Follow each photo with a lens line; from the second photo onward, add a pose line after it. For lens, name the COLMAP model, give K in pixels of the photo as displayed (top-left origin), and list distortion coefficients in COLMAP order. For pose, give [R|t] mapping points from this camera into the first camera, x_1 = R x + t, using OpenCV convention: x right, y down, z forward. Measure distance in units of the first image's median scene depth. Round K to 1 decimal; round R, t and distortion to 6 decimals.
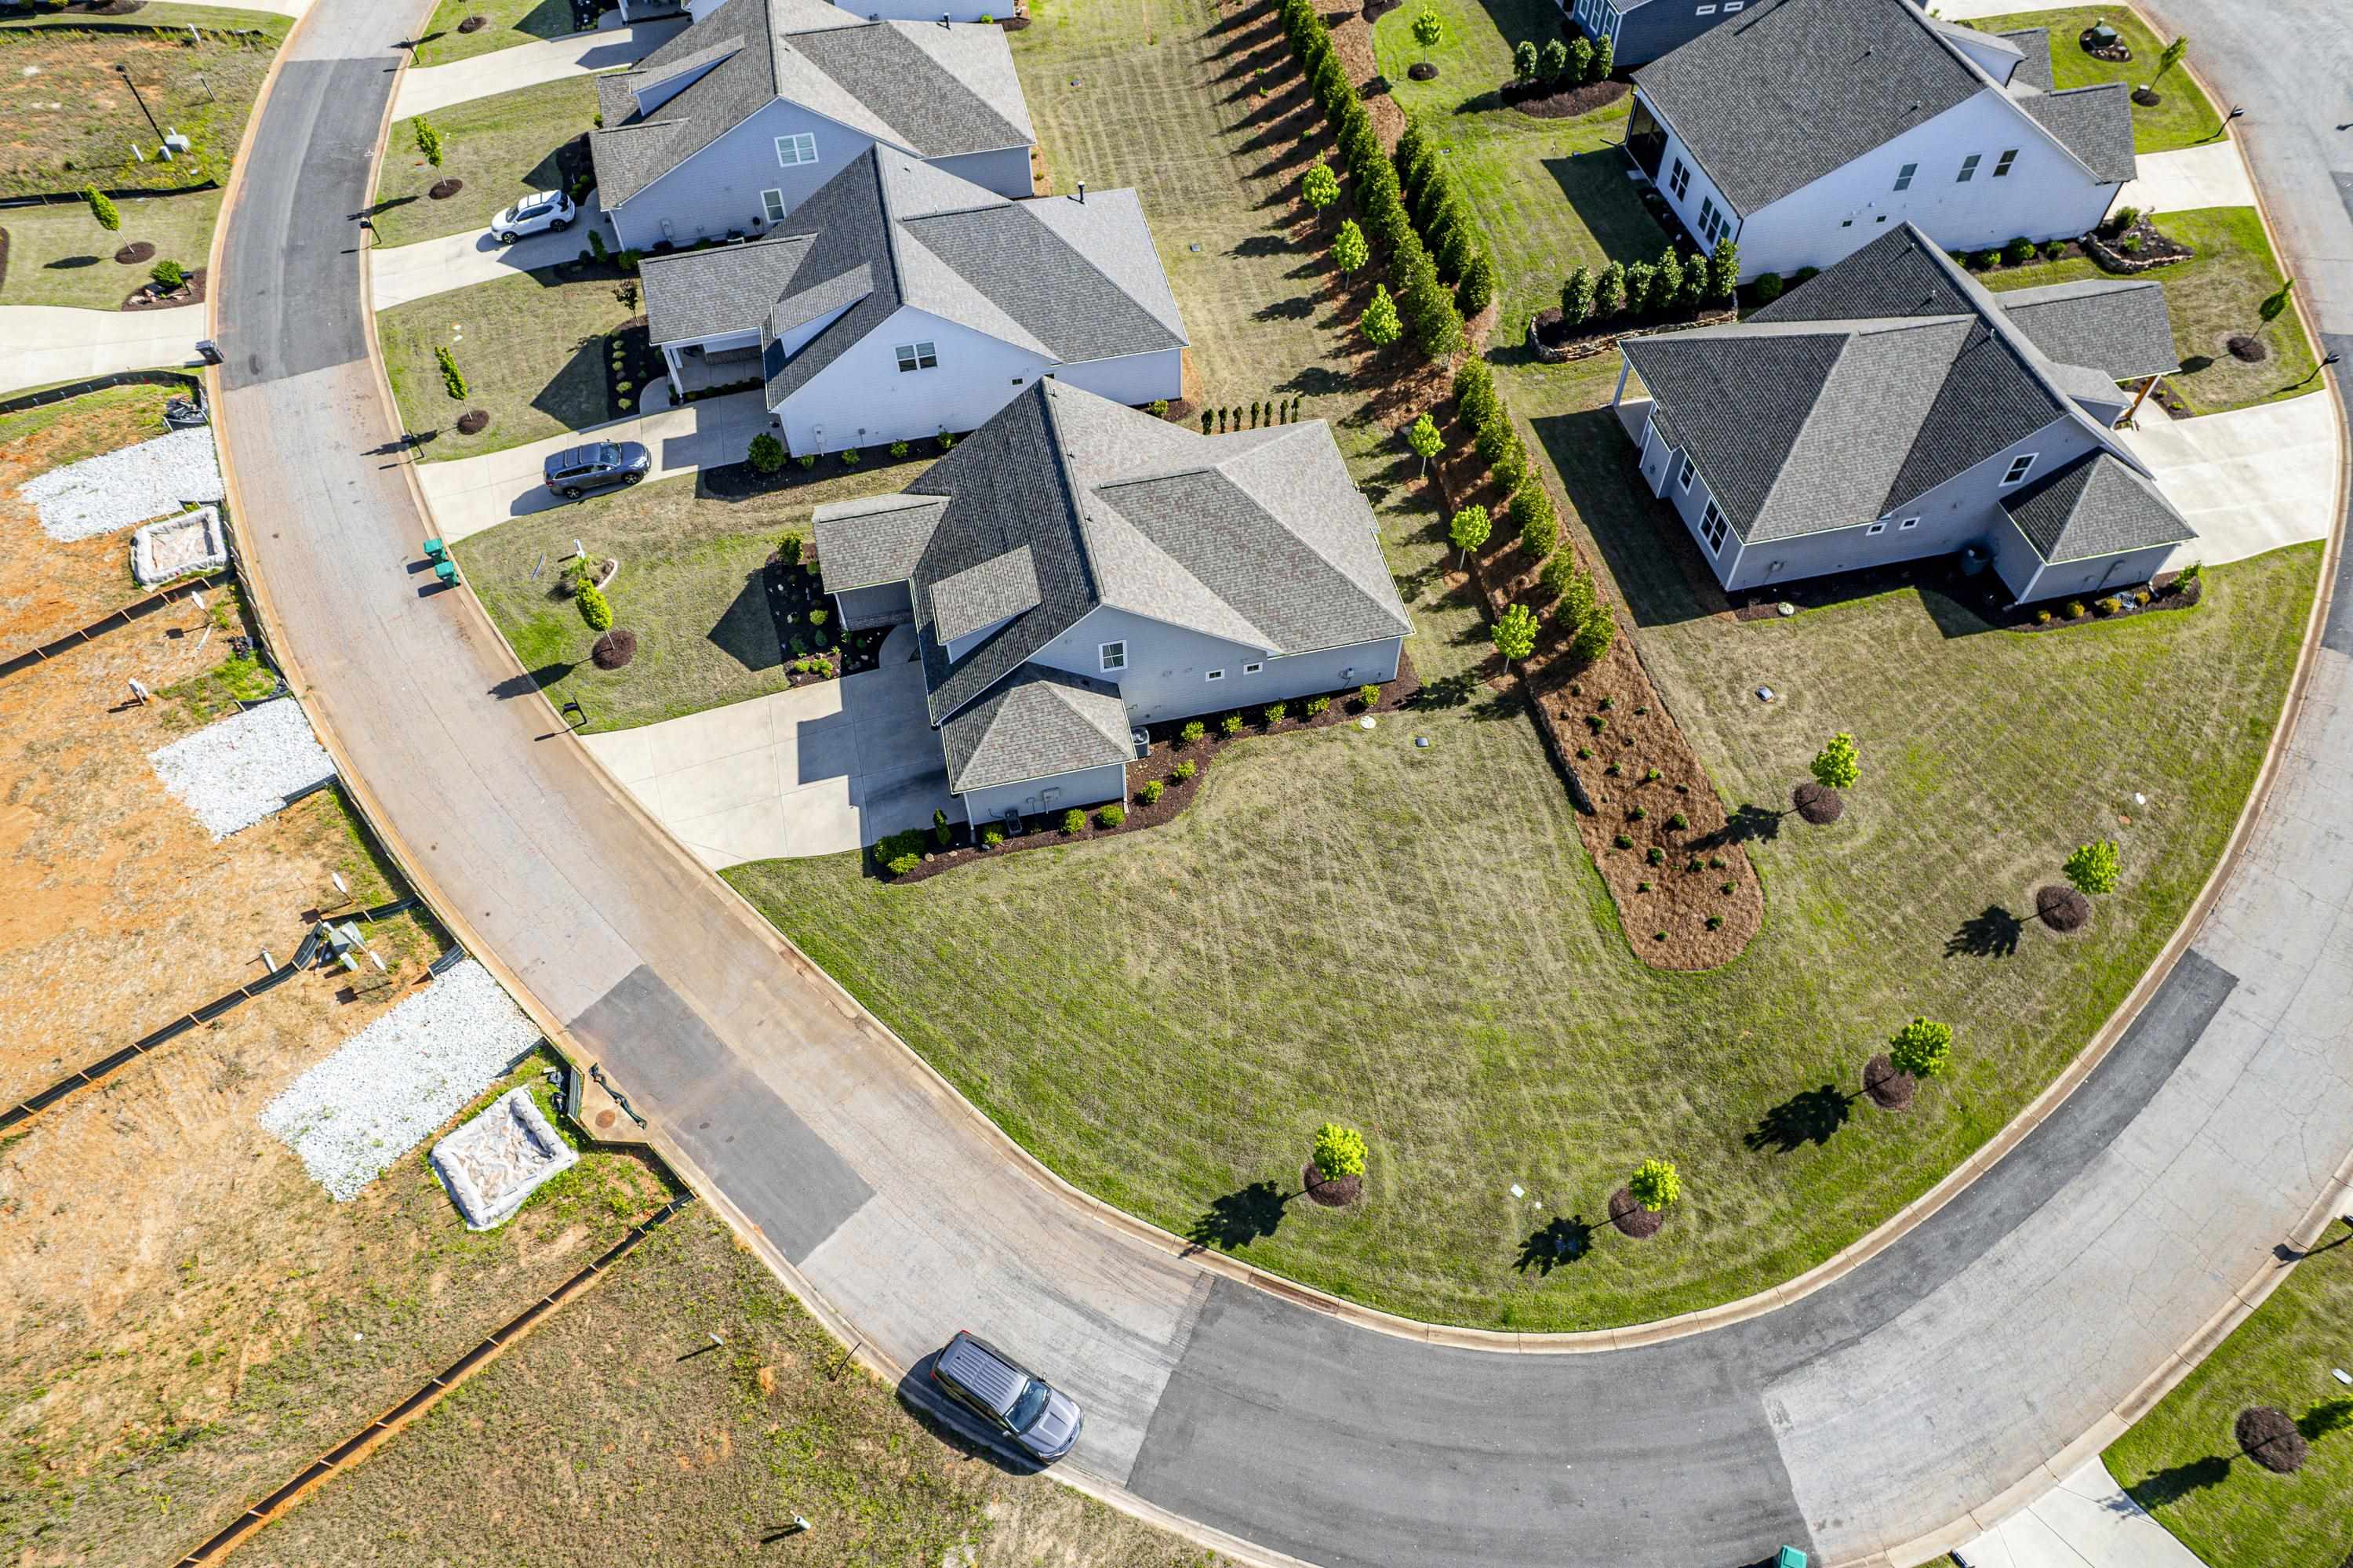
lens RADIAL K [[1531.6, 0, 1180.4], [0, 1531.6, 771.0], [0, 0, 1]] dist [-0.085869, 0.081043]
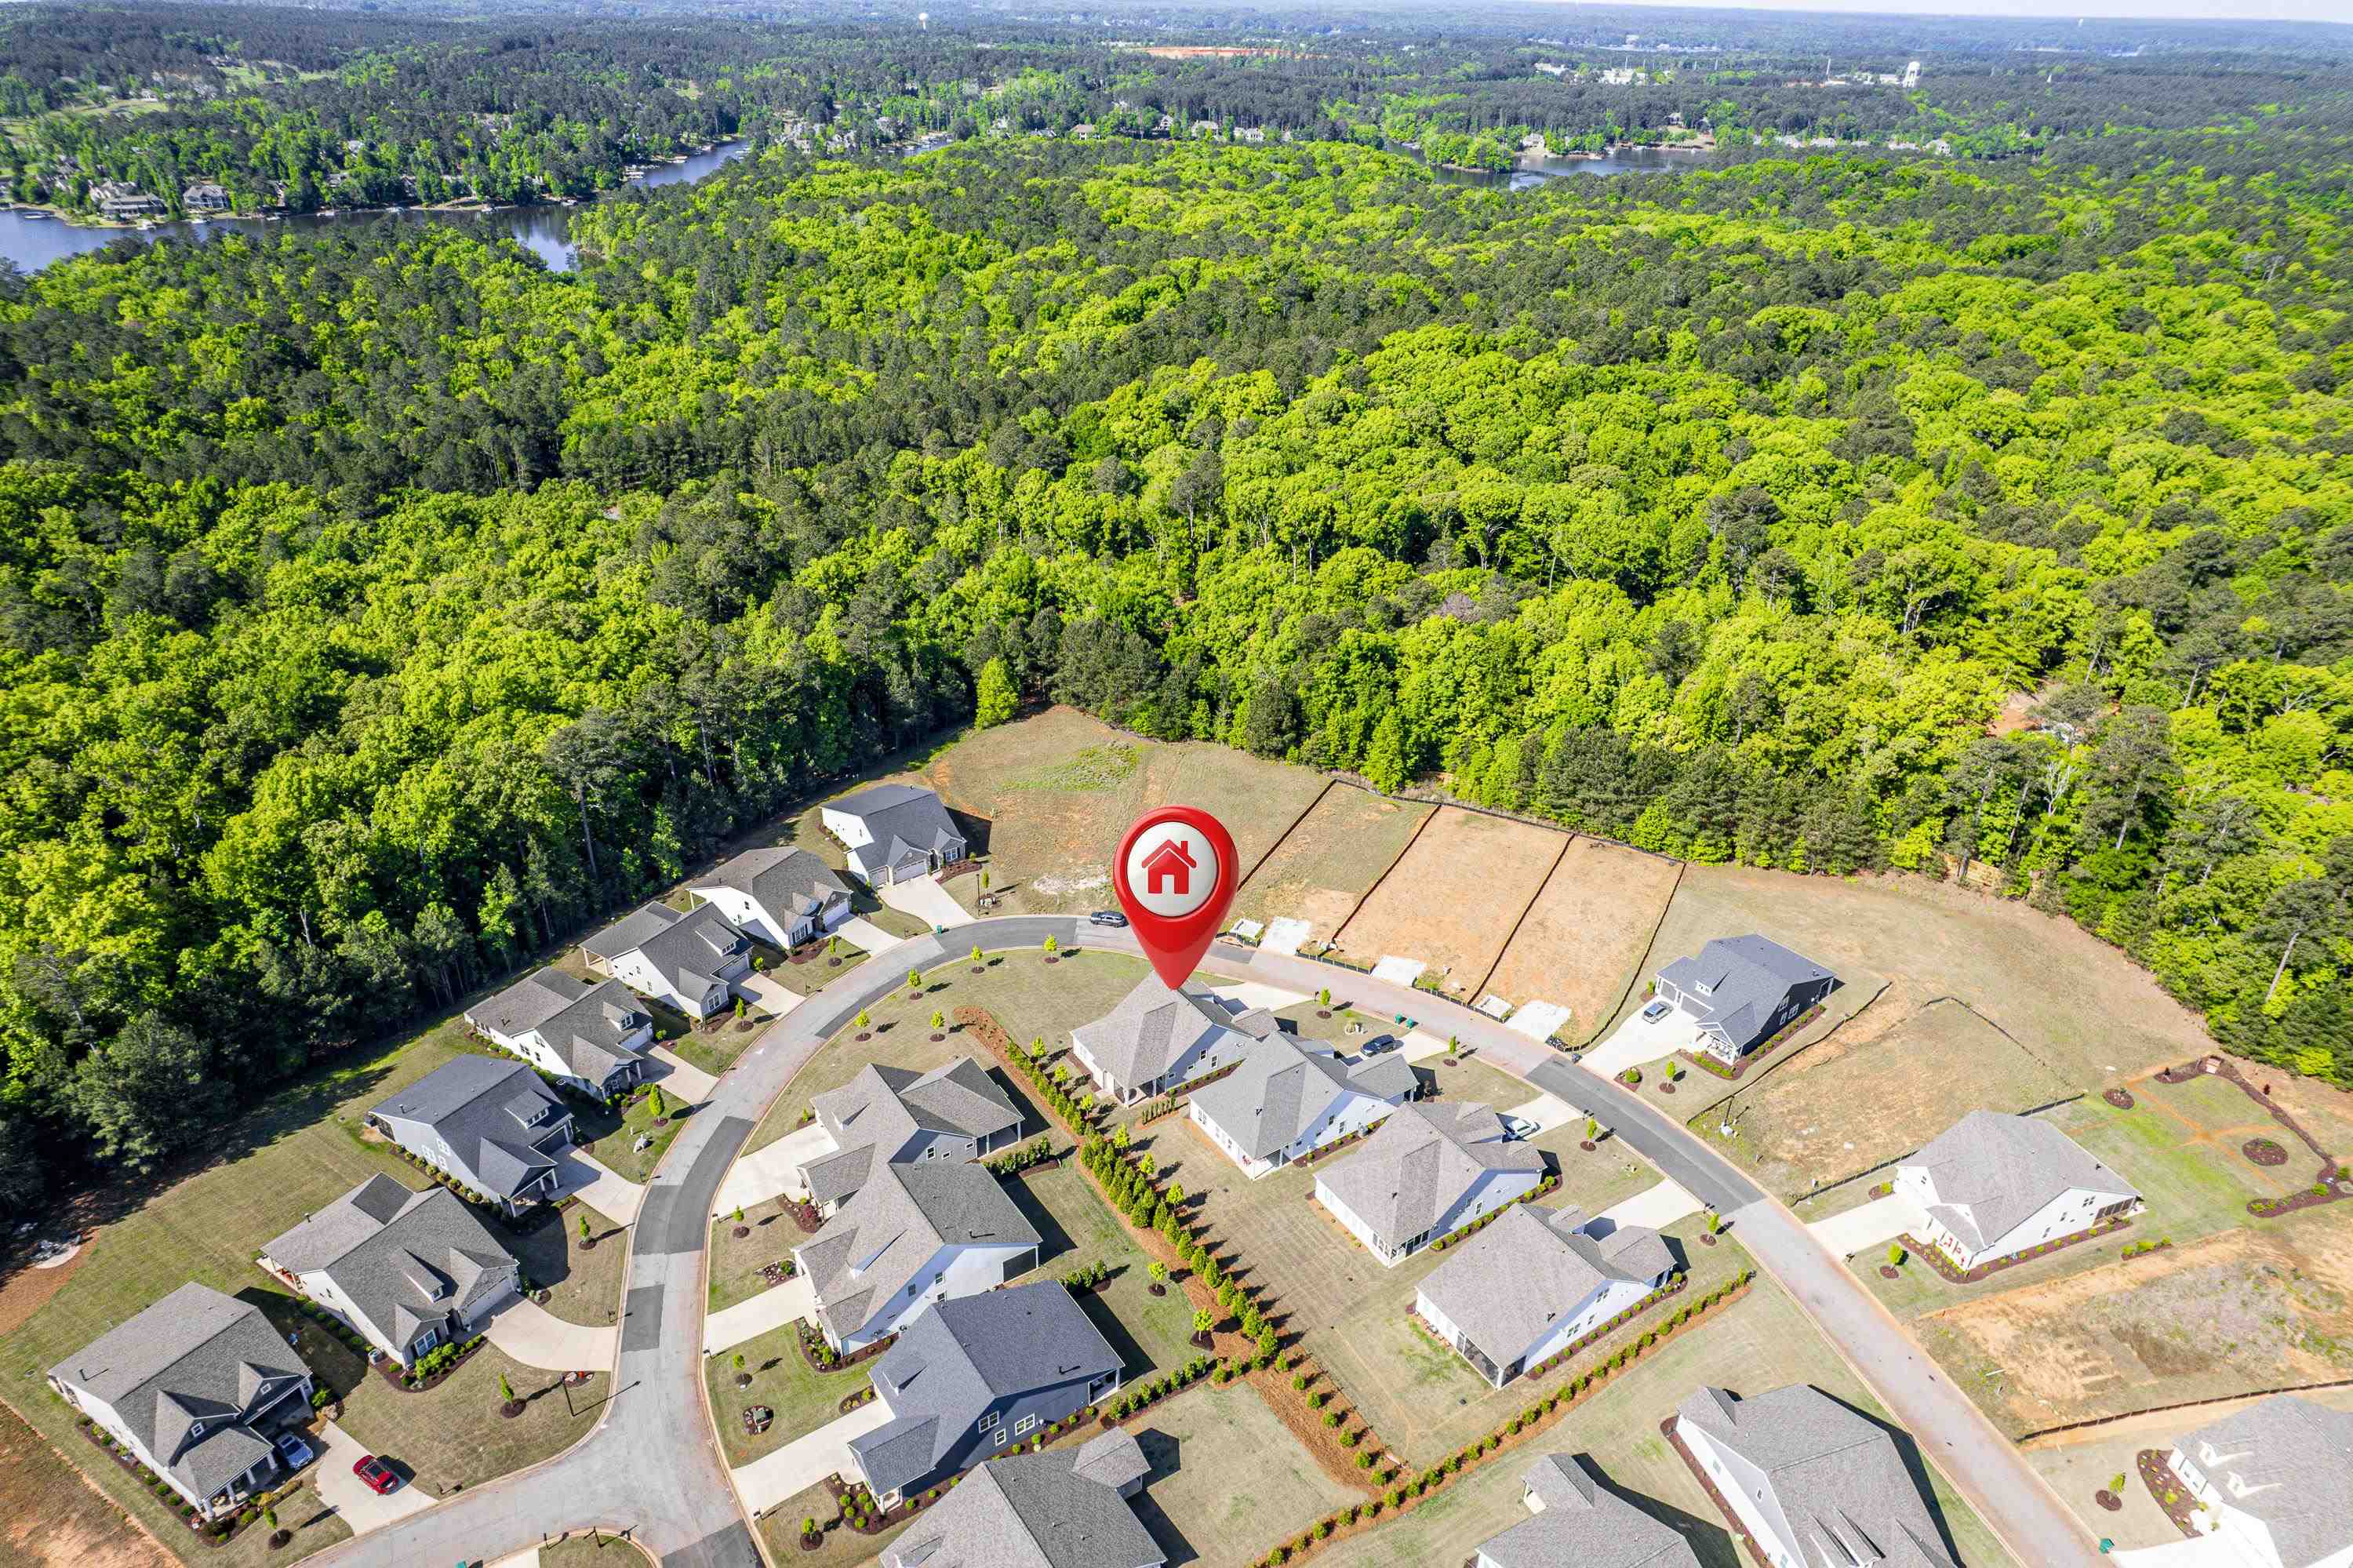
lens RADIAL K [[1508.6, 0, 1176.5], [0, 1508.6, 784.0], [0, 0, 1]] dist [-0.076457, 0.067014]
pose [[-0.930319, 0.164772, -0.327654, 0.807297], [-0.303628, 0.155076, 0.940086, -2.891337], [0.205712, 0.974064, -0.094241, 0.780110]]
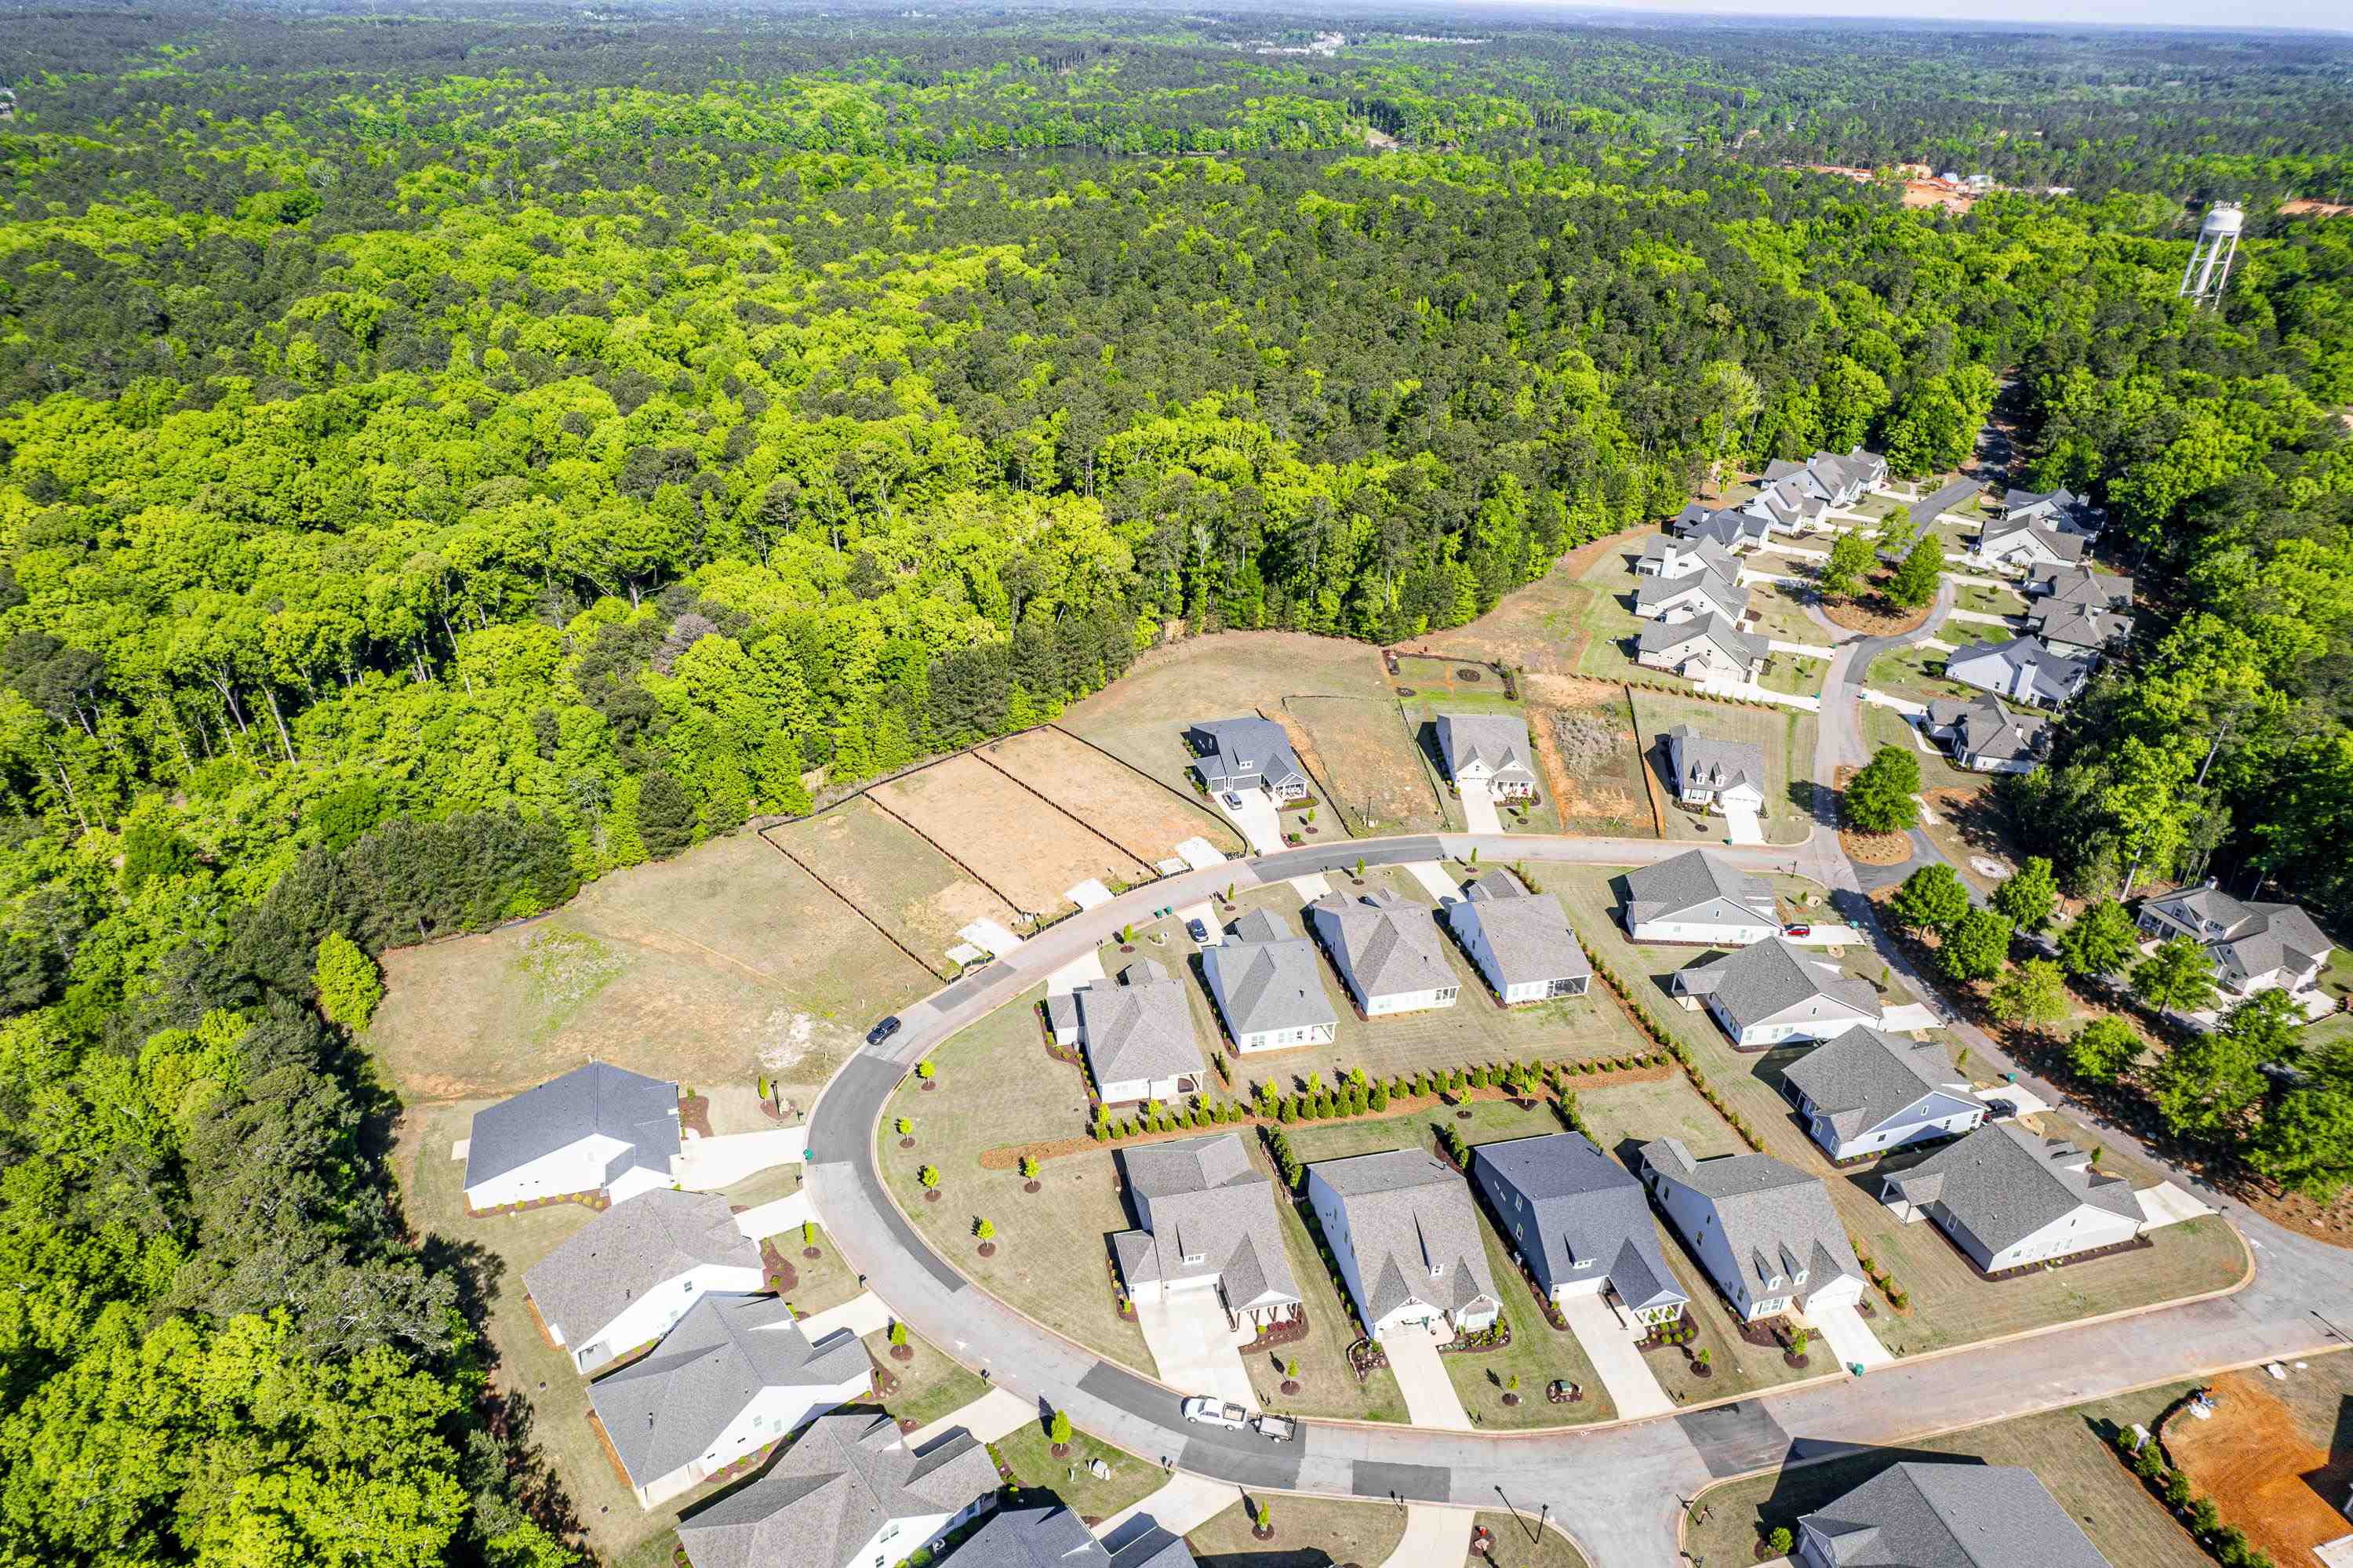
lens RADIAL K [[1508.6, 0, 1176.5], [0, 1508.6, 784.0], [0, 0, 1]] dist [-0.076457, 0.067014]
pose [[0.014133, 0.483115, -0.875443, 2.257881], [-0.823673, 0.502004, 0.263735, -1.186927], [0.566890, 0.717351, 0.405023, -0.482661]]
